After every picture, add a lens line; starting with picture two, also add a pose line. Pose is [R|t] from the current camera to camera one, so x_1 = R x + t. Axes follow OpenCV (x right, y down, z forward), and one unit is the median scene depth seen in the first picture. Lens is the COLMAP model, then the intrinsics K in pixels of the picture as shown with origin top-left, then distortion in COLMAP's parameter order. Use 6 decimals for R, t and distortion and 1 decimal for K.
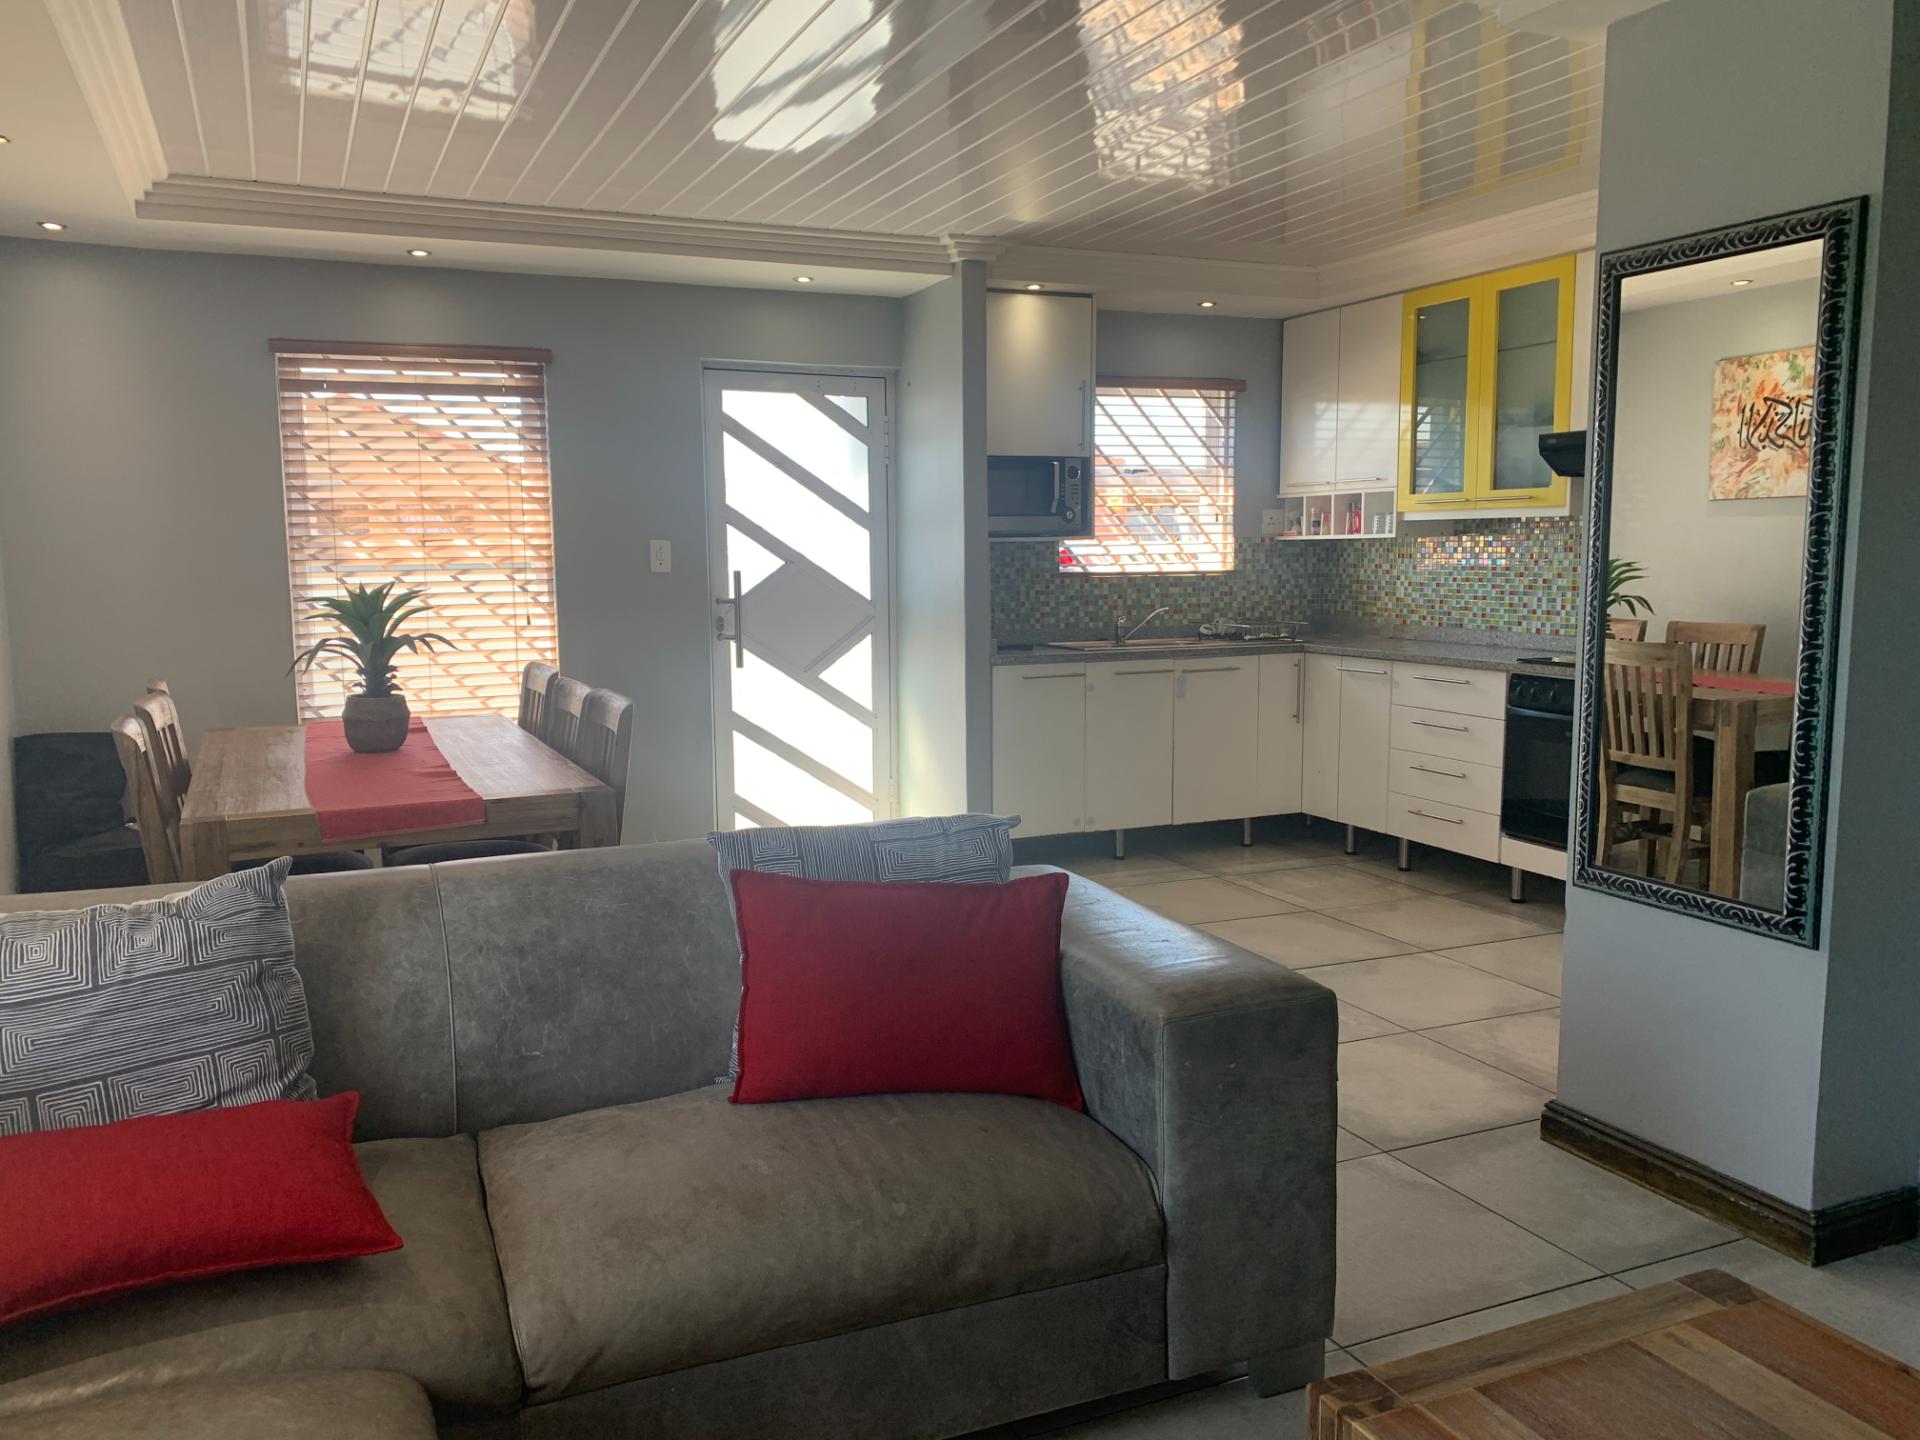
lens RADIAL K [[1478.4, 0, 959.3], [0, 1478.4, 733.0], [0, 0, 1]] dist [0.057772, -0.072195]
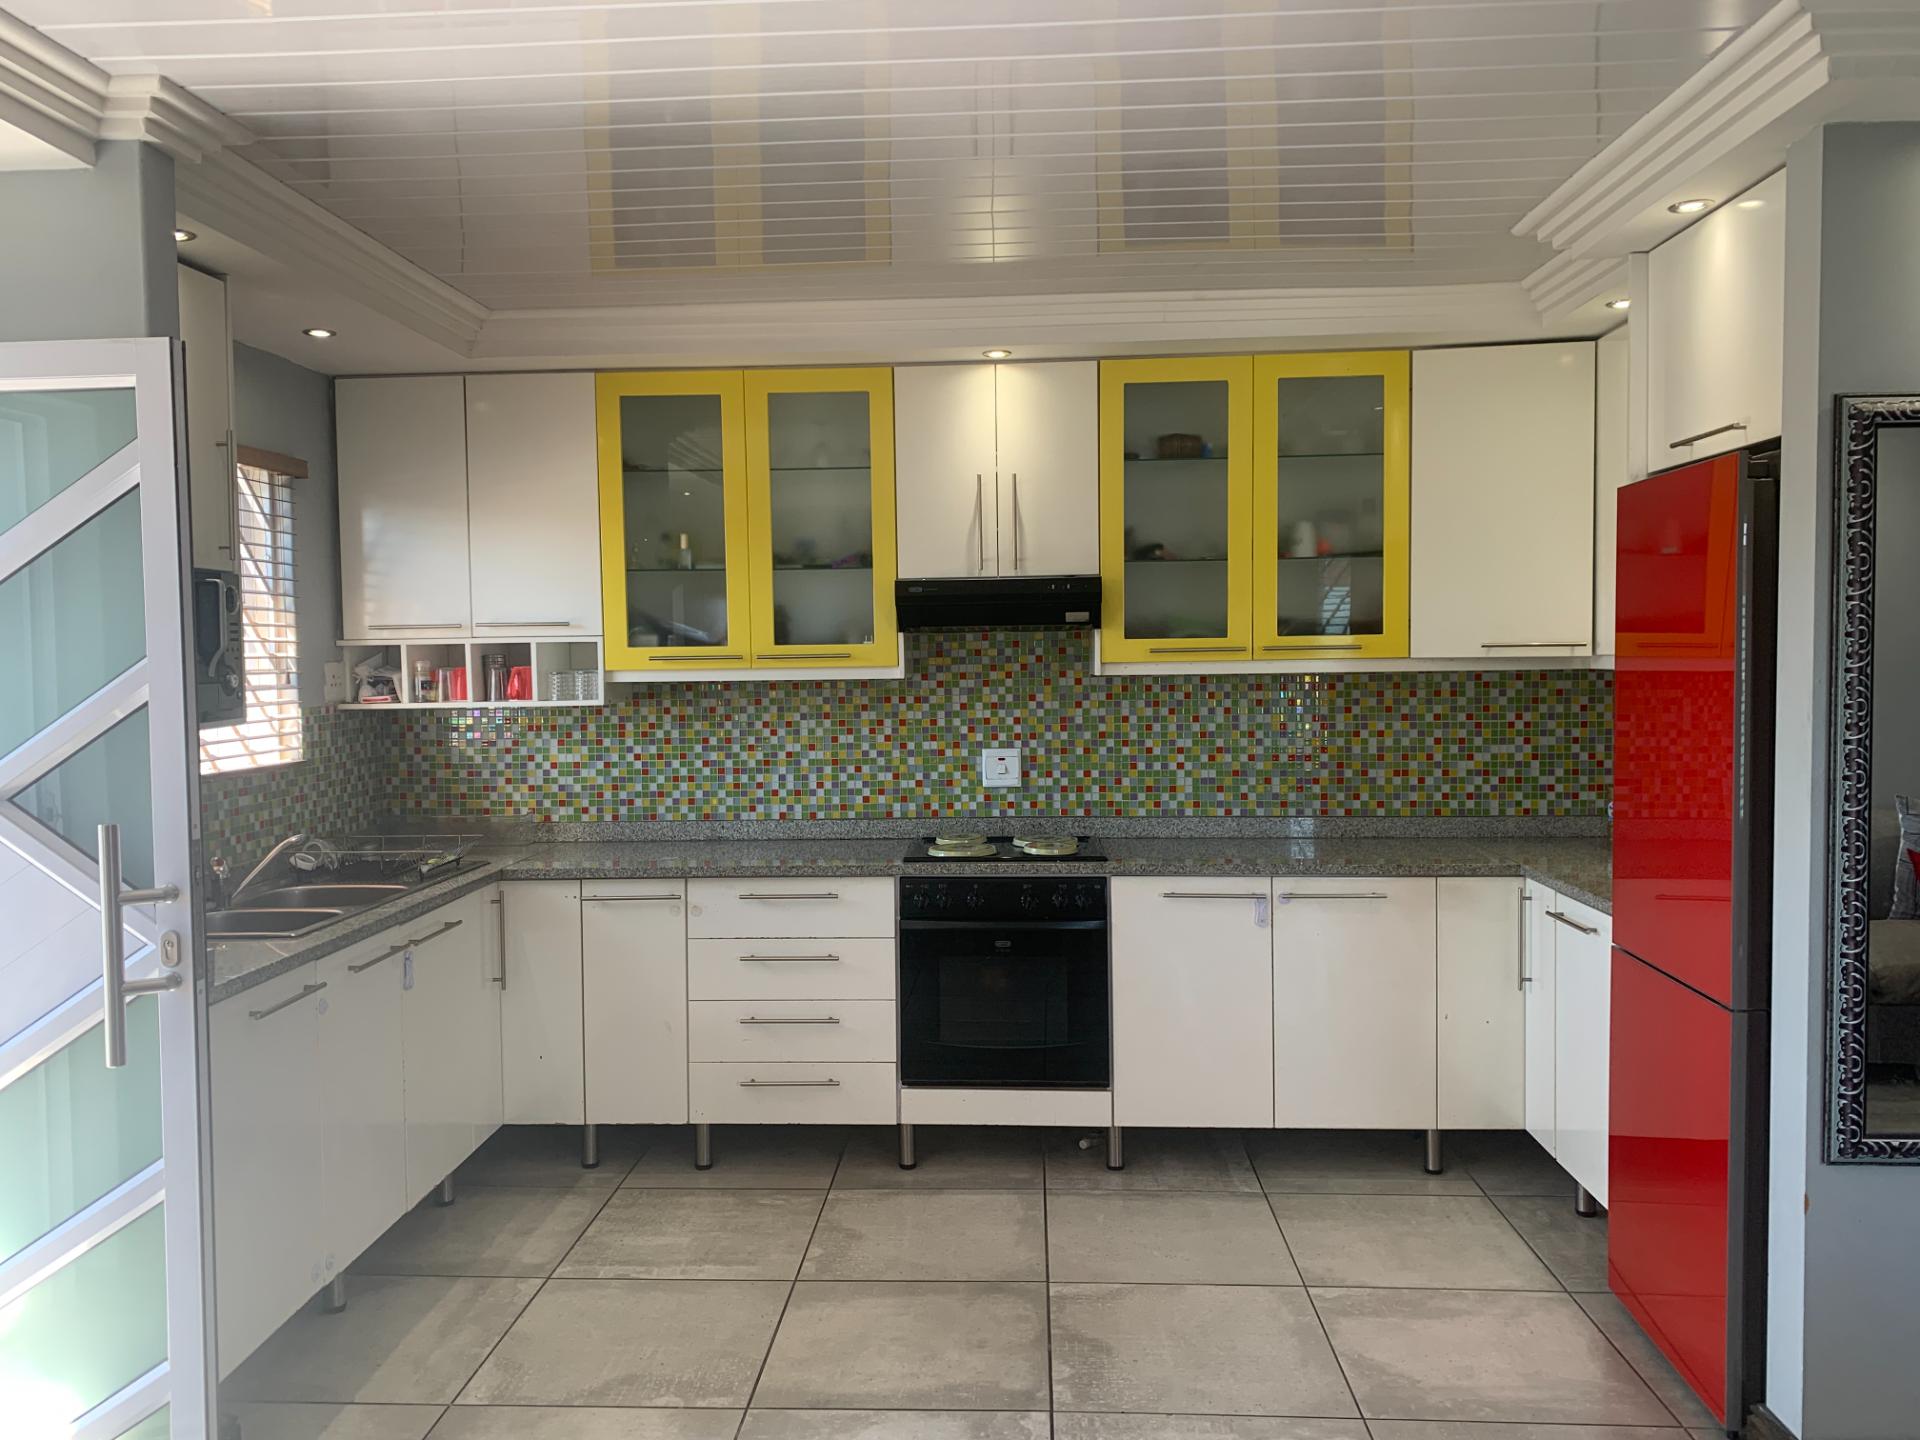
lens RADIAL K [[1453.6, 0, 956.4], [0, 1453.6, 711.2], [0, 0, 1]] dist [0.160528, -0.317582]
pose [[0.464313, -0.031751, 0.885102, -0.257401], [0.122042, 0.992118, -0.028431, -0.087581], [-0.877223, 0.121221, 0.464528, 0.522003]]
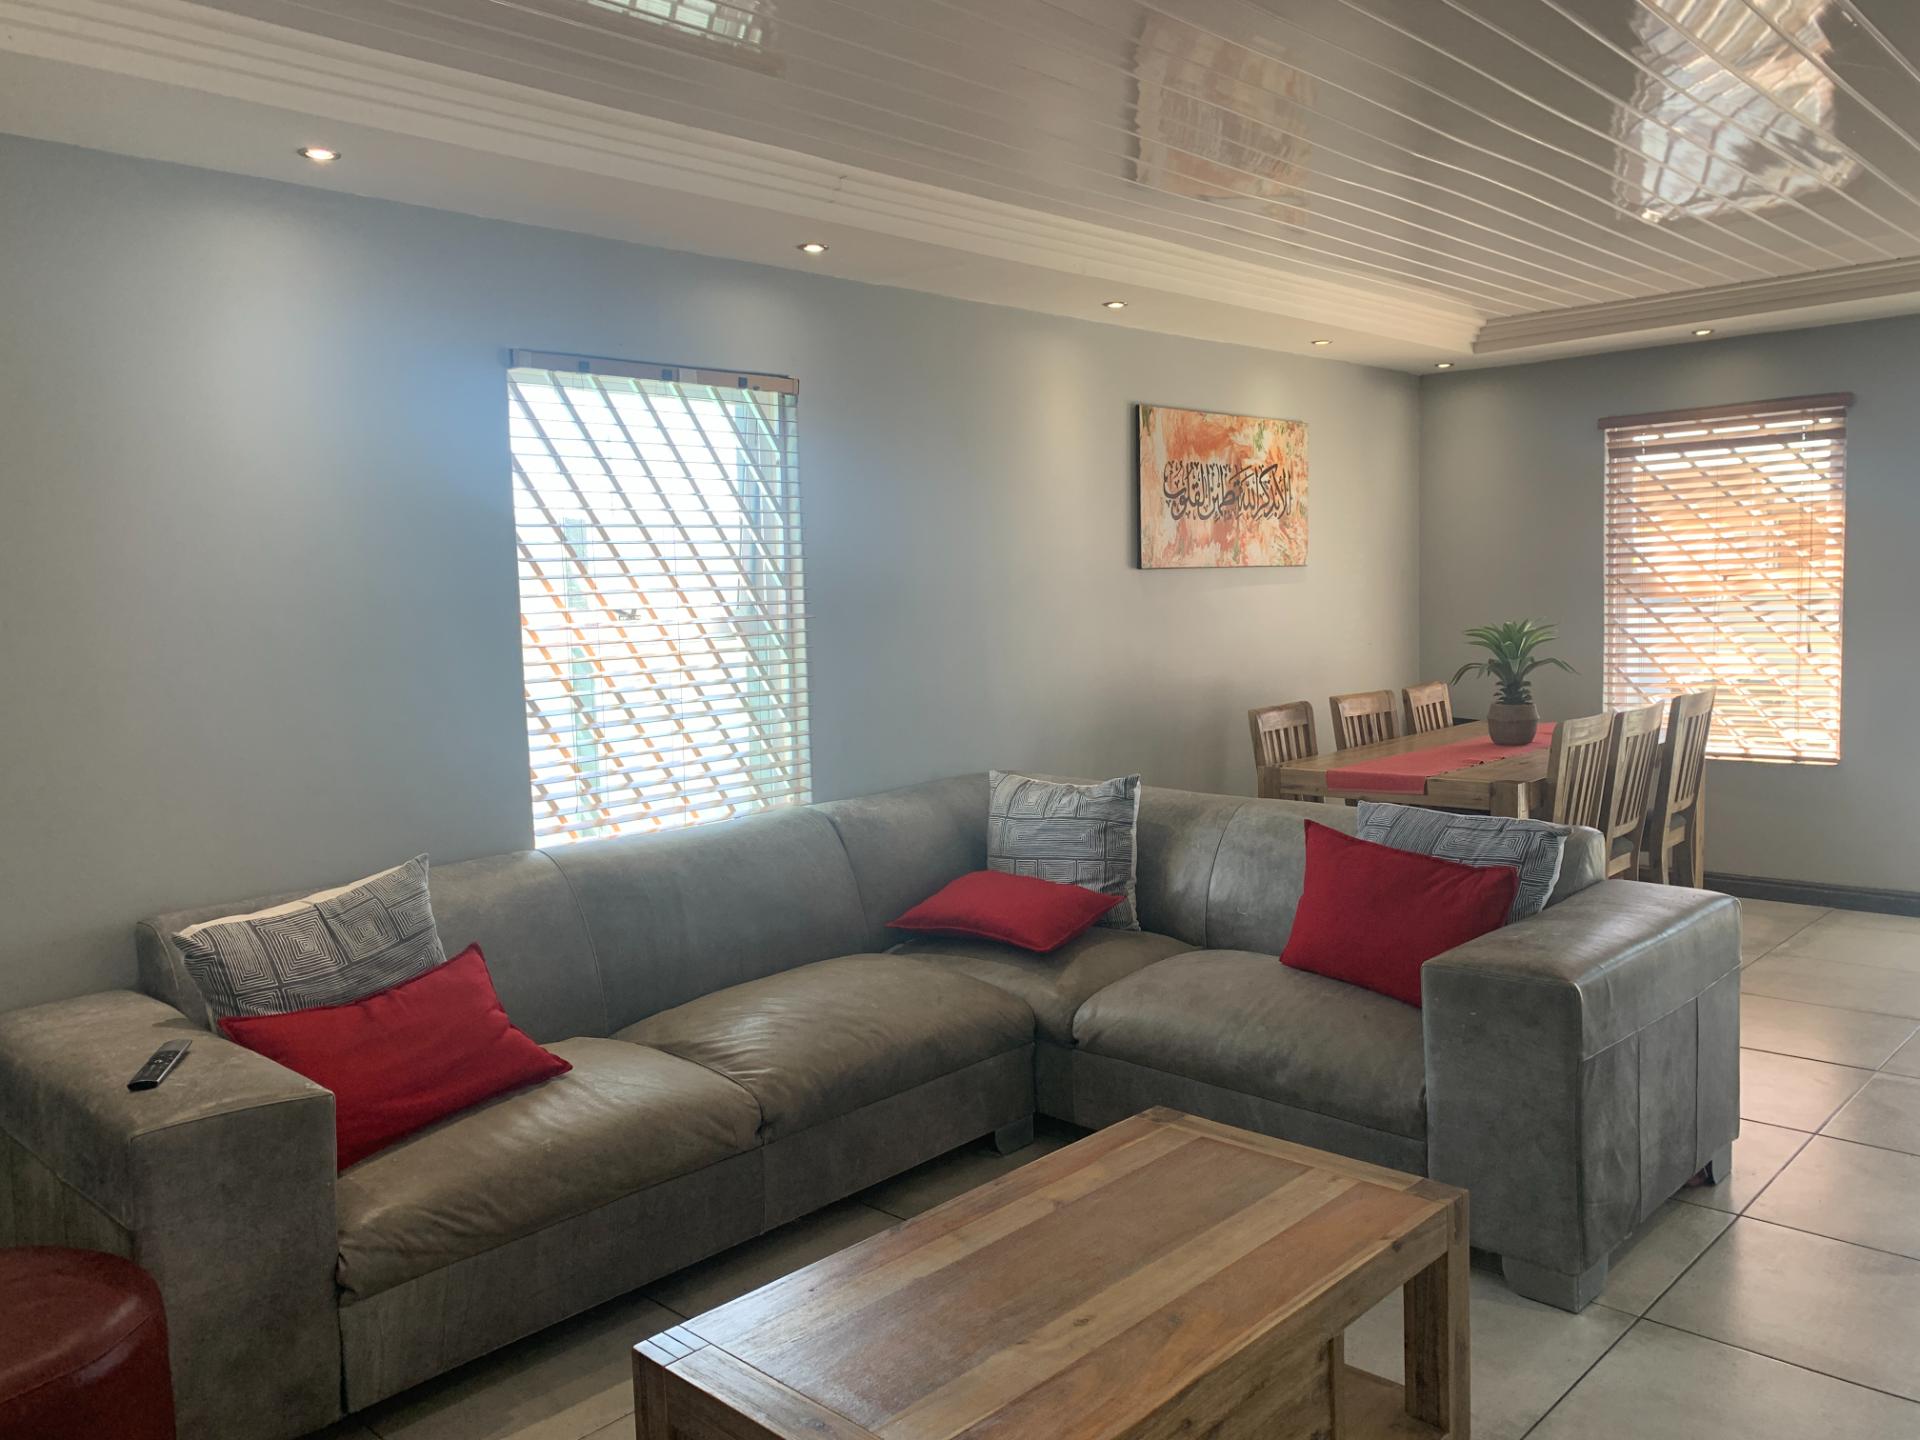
lens RADIAL K [[1471.1, 0, 957.1], [0, 1471.1, 734.1], [0, 0, 1]] dist [0.074357, -0.097255]
pose [[0.373708, 0.087371, -0.923422, 0.431905], [-0.087459, 0.994437, 0.058696, -0.020968], [0.923414, 0.058827, 0.379270, 0.023928]]
